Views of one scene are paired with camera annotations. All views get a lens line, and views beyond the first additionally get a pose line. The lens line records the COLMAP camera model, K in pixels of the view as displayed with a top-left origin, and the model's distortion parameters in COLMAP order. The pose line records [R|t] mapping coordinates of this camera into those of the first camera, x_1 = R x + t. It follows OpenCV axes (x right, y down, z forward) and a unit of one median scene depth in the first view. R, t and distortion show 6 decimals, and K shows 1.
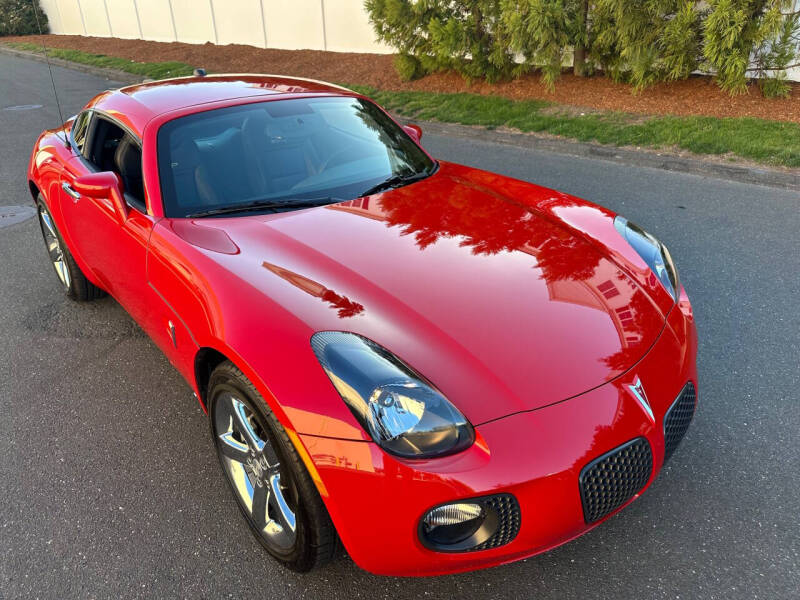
lens RADIAL K [[587.5, 0, 402.6], [0, 587.5, 297.7], [0, 0, 1]] dist [-0.001246, -0.003748]
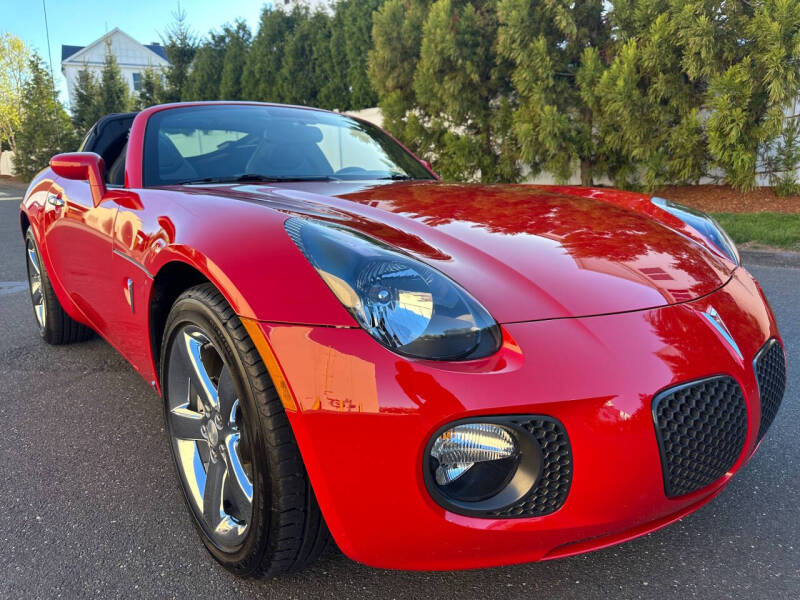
lens RADIAL K [[587.0, 0, 398.4], [0, 587.0, 299.3], [0, 0, 1]] dist [0.009140, -0.019725]
pose [[0.999531, -0.001069, -0.030614, 0.011614], [-0.006370, 0.970285, -0.241881, 0.233702], [0.029963, 0.241963, 0.969823, 0.180224]]
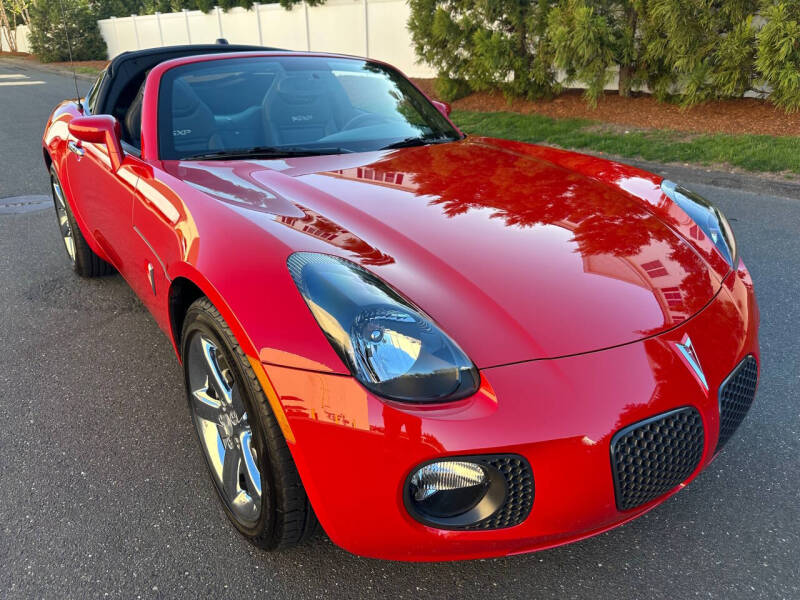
lens RADIAL K [[587.7, 0, 401.0], [0, 587.7, 304.4], [0, 0, 1]] dist [0.001549, -0.008553]
pose [[0.997038, 0.042609, -0.064028, 0.039806], [-0.045811, 0.997728, -0.049396, 0.111824], [0.061778, 0.052183, 0.996725, 0.117452]]
